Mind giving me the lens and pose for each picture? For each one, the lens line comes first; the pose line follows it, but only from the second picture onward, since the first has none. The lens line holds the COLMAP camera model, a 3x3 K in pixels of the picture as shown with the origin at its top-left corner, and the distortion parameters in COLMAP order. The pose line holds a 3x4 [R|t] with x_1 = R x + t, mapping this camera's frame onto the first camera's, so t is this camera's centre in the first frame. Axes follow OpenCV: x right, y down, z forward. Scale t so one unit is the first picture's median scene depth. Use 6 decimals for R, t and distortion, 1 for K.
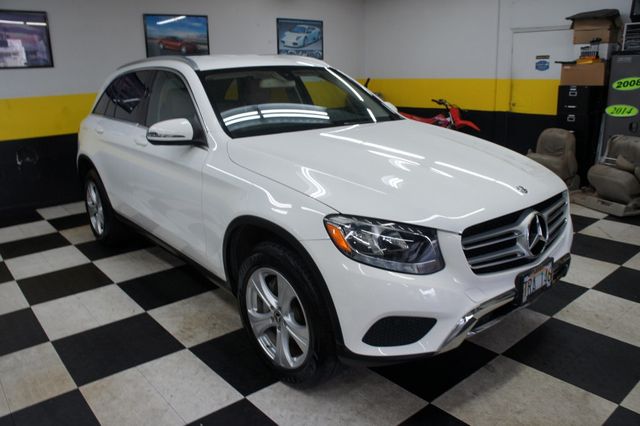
lens RADIAL K [[498.5, 0, 320.0], [0, 498.5, 213.0], [0, 0, 1]] dist [-0.086745, 0.004676]
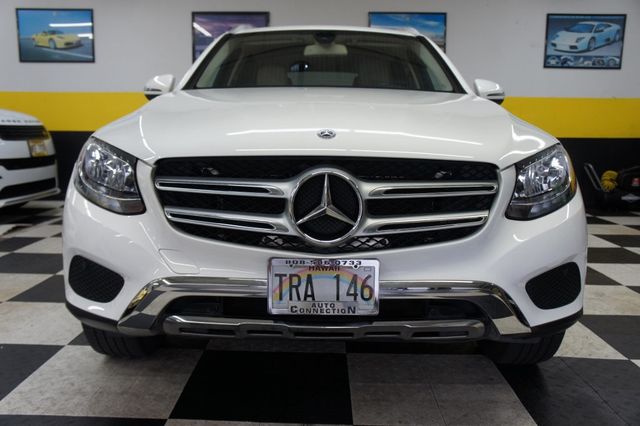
lens RADIAL K [[580.9, 0, 320.0], [0, 580.9, 213.0], [0, 0, 1]] dist [0.007719, 0.015106]
pose [[0.758275, 0.138296, -0.637097, 0.260476], [-0.213591, 0.976005, -0.042353, 0.023698], [0.615953, 0.168193, 0.769619, 0.124226]]
